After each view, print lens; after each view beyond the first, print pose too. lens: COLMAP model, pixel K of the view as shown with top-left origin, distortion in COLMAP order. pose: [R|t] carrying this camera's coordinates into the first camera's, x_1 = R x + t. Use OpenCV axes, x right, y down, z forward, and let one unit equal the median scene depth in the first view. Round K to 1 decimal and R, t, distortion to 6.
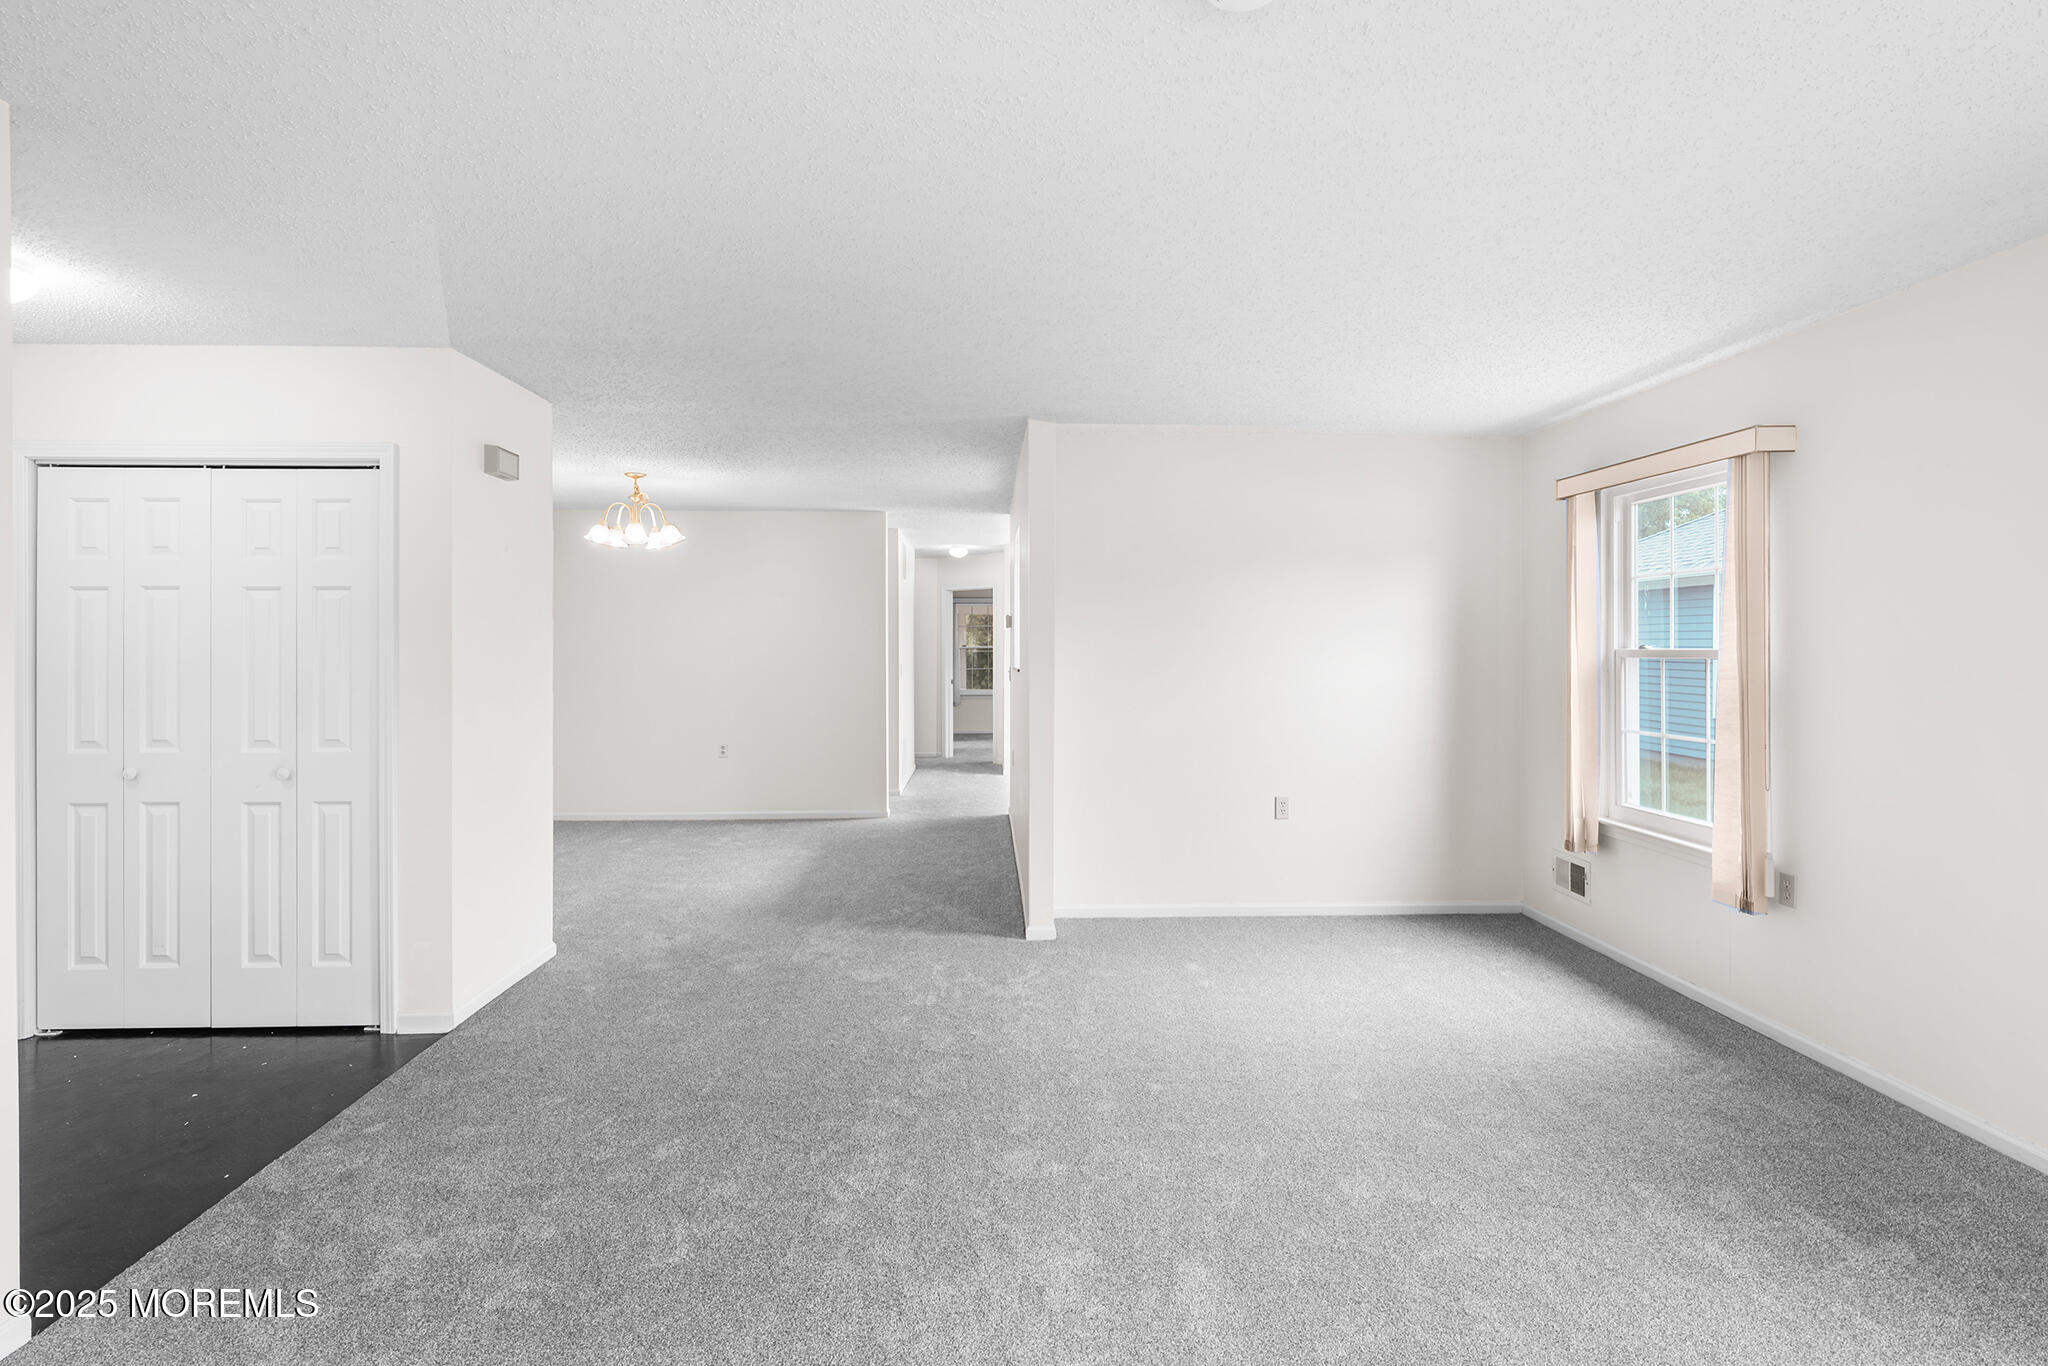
lens RADIAL K [[983.0, 0, 1026.5], [0, 983.0, 649.3], [0, 0, 1]] dist [-0.000200, 0.000095]
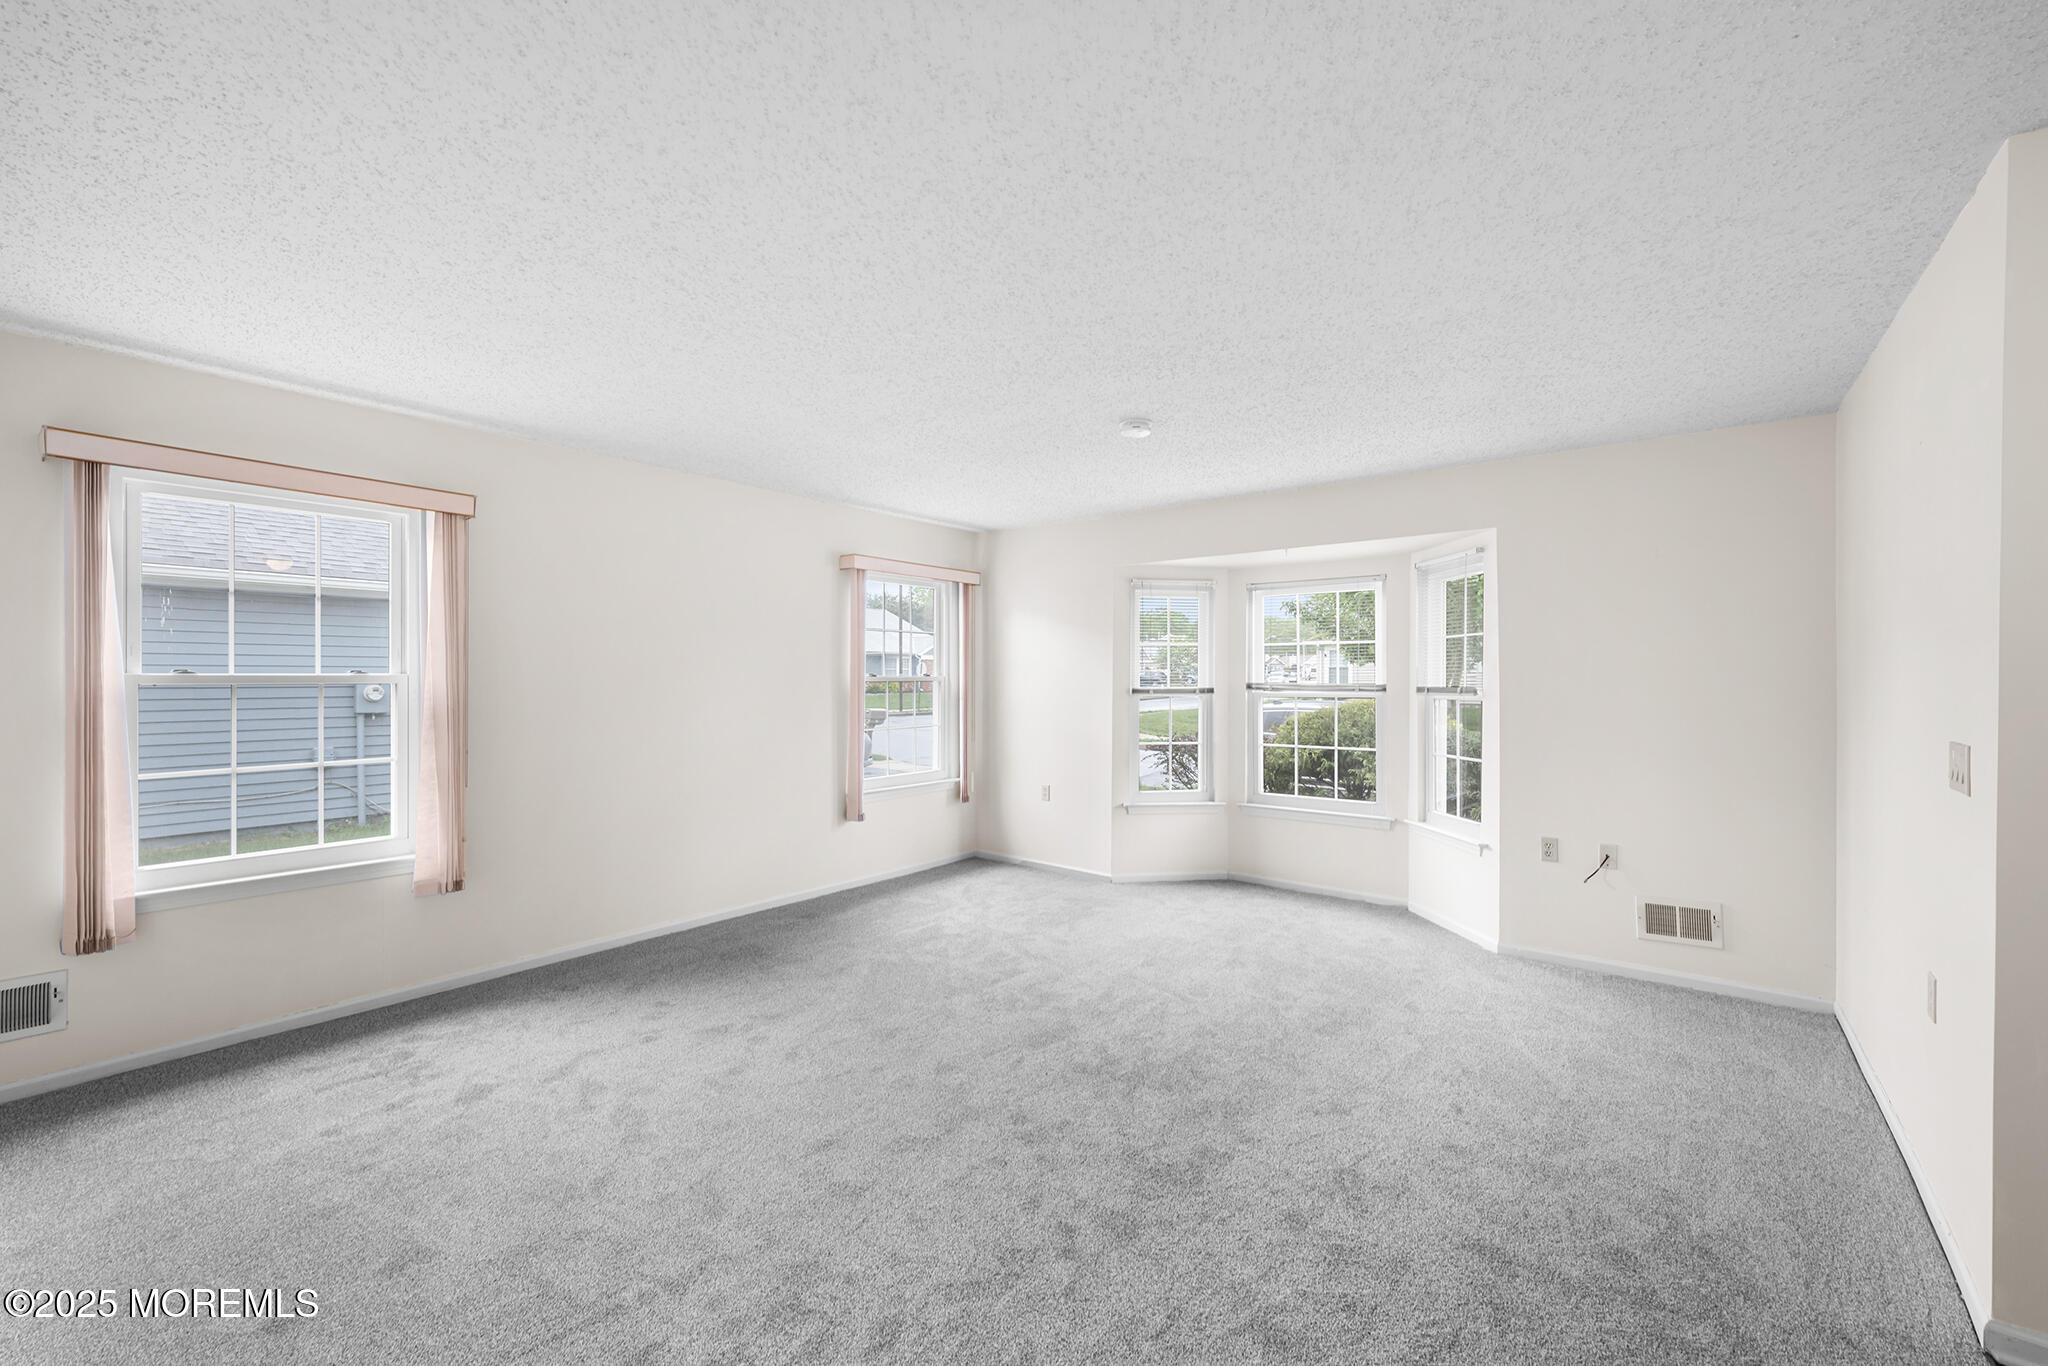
lens RADIAL K [[818.3, 0, 1029.0], [0, 818.3, 672.5], [0, 0, 1]] dist [0.000581, -0.000242]
pose [[-0.760902, 0.002317, 0.648862, -0.372726], [-0.001419, 0.999985, -0.005234, 0.000867], [-0.648865, -0.004903, -0.760888, 1.043335]]
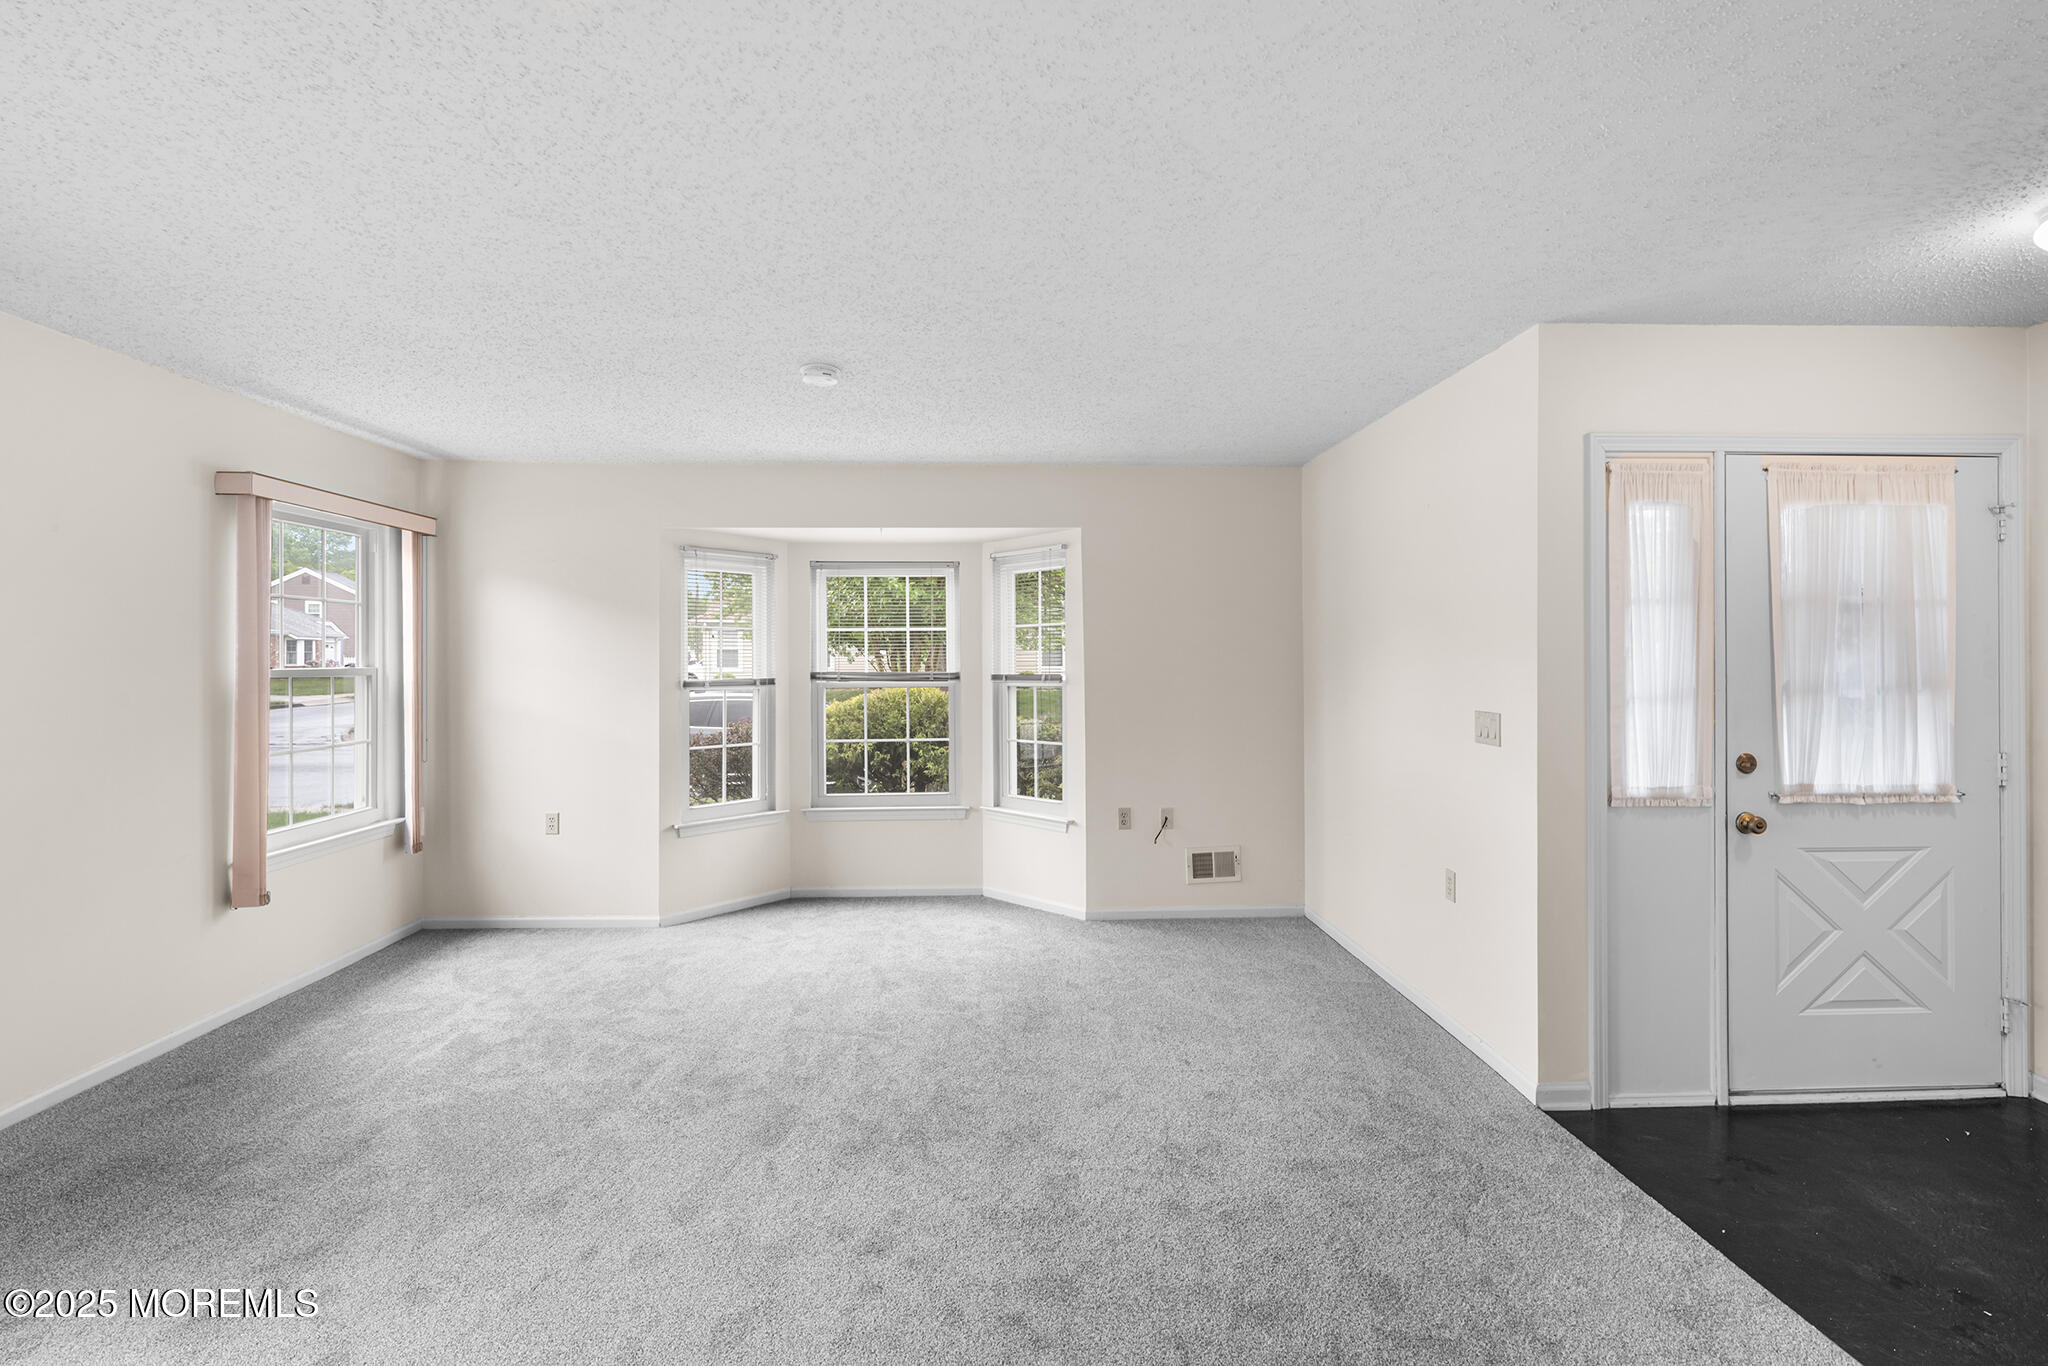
lens RADIAL K [[916.8, 0, 1024.2], [0, 916.8, 653.0], [0, 0, 1]] dist [-0.000598, -0.000056]
pose [[-0.999994, 0.003565, 0.000091, -0.093726], [0.003564, 0.999974, -0.006201, -0.008251], [-0.000113, -0.006201, -0.999981, 1.123103]]
